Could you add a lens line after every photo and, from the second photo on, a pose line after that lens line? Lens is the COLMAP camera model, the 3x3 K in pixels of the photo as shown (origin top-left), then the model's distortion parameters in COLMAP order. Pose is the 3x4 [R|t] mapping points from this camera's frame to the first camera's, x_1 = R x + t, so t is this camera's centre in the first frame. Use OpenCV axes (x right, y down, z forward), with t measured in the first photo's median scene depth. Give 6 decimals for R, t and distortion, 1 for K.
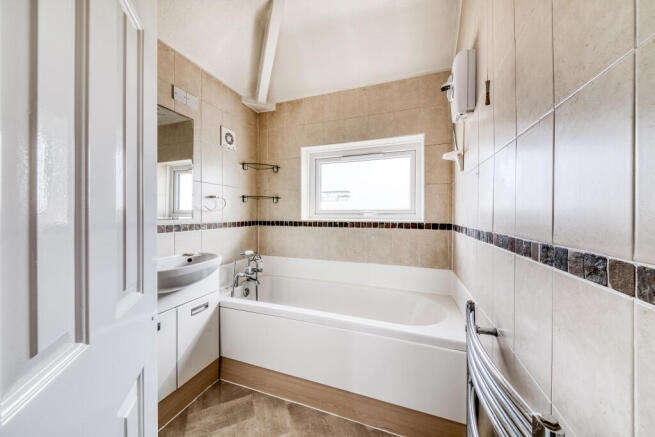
lens RADIAL K [[229.8, 0, 328.8], [0, 229.8, 217.2], [0, 0, 1]] dist [0.021473, -0.000131]
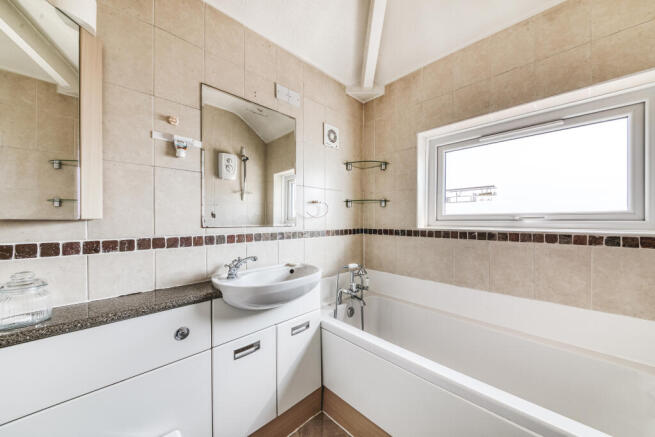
lens RADIAL K [[229.8, 0, 328.8], [0, 229.8, 217.2], [0, 0, 1]] dist [0.021473, -0.000131]
pose [[0.900355, -0.009607, -0.435050, -0.055596], [-0.002064, 0.999651, -0.026348, -0.004368], [0.435151, 0.024621, 0.900021, 0.191900]]
